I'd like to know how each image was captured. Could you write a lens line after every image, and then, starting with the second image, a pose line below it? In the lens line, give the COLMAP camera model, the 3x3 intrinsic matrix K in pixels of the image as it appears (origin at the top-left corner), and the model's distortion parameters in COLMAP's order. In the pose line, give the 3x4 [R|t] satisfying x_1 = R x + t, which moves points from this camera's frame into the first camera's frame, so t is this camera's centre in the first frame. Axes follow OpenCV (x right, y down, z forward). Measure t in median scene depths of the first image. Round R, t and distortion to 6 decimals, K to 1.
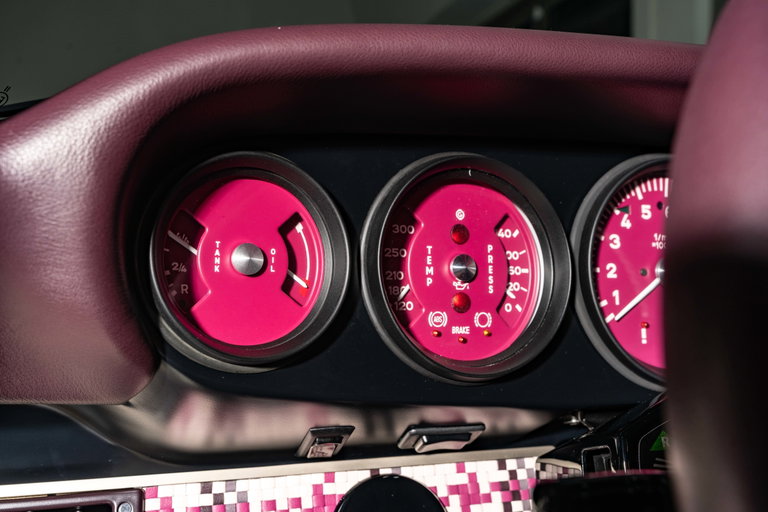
lens RADIAL K [[731.5, 0, 389.1], [0, 731.5, 262.3], [0, 0, 1]] dist [-0.003378, 0.000000]
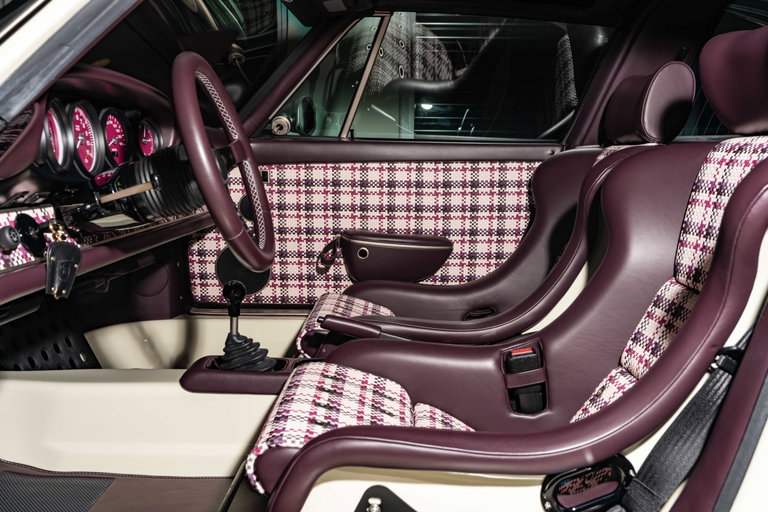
lens RADIAL K [[731.5, 0, 372.8], [0, 731.5, 262.2], [0, 0, 1]] dist [-0.003378, 0.000000]
pose [[0.317493, -0.146496, 0.936876, -2.218475], [0.004994, 0.988239, 0.152835, 0.065701], [-0.948247, -0.043845, 0.314491, -1.118199]]
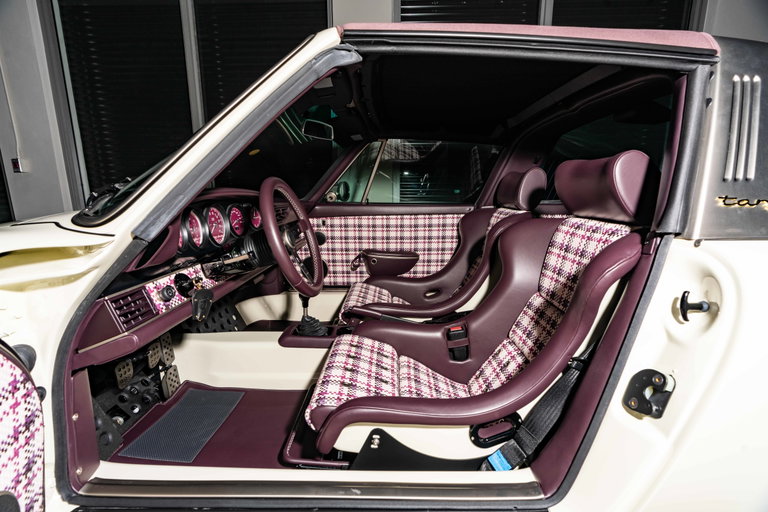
lens RADIAL K [[337.3, 0, 378.8], [0, 337.3, 256.8], [0, 0, 1]] dist [-0.013955, 0.003588]
pose [[0.325934, -0.195207, 0.925020, -1.665789], [0.018482, 0.979579, 0.200208, -0.247285], [-0.945212, -0.048158, 0.322886, -0.998311]]
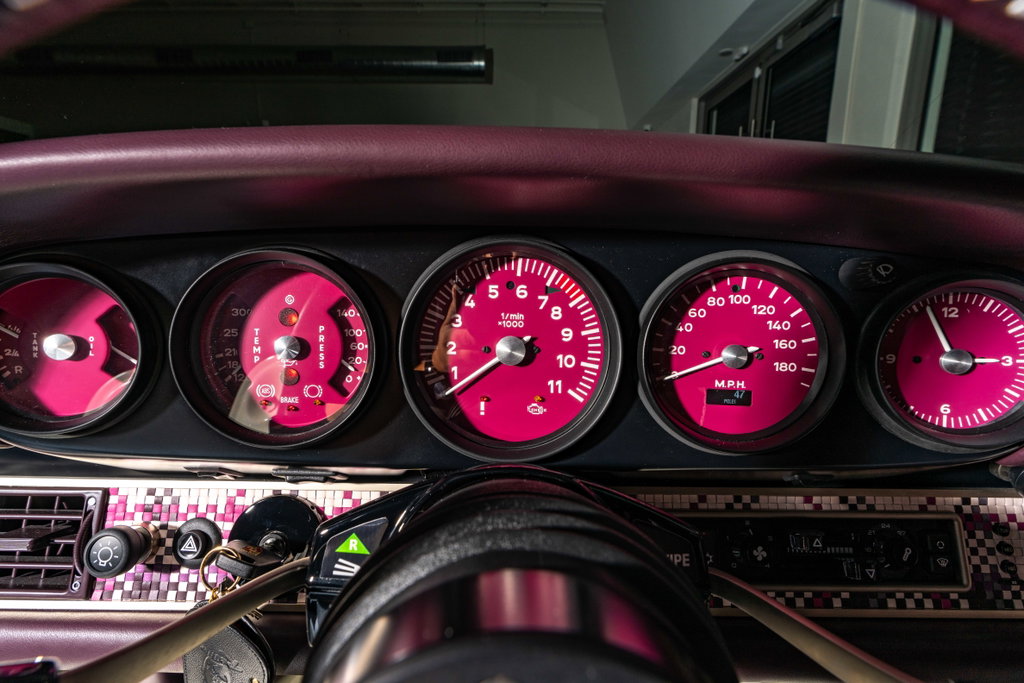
lens RADIAL K [[449.7, 0, 511.6], [0, 449.7, 344.2], [0, 0, 1]] dist [-0.013955, 0.003588]
pose [[0.955611, 0.054323, -0.289579, 0.623127], [-0.003038, 0.984620, 0.174681, -0.118246], [0.294614, -0.166048, 0.941080, 0.432926]]
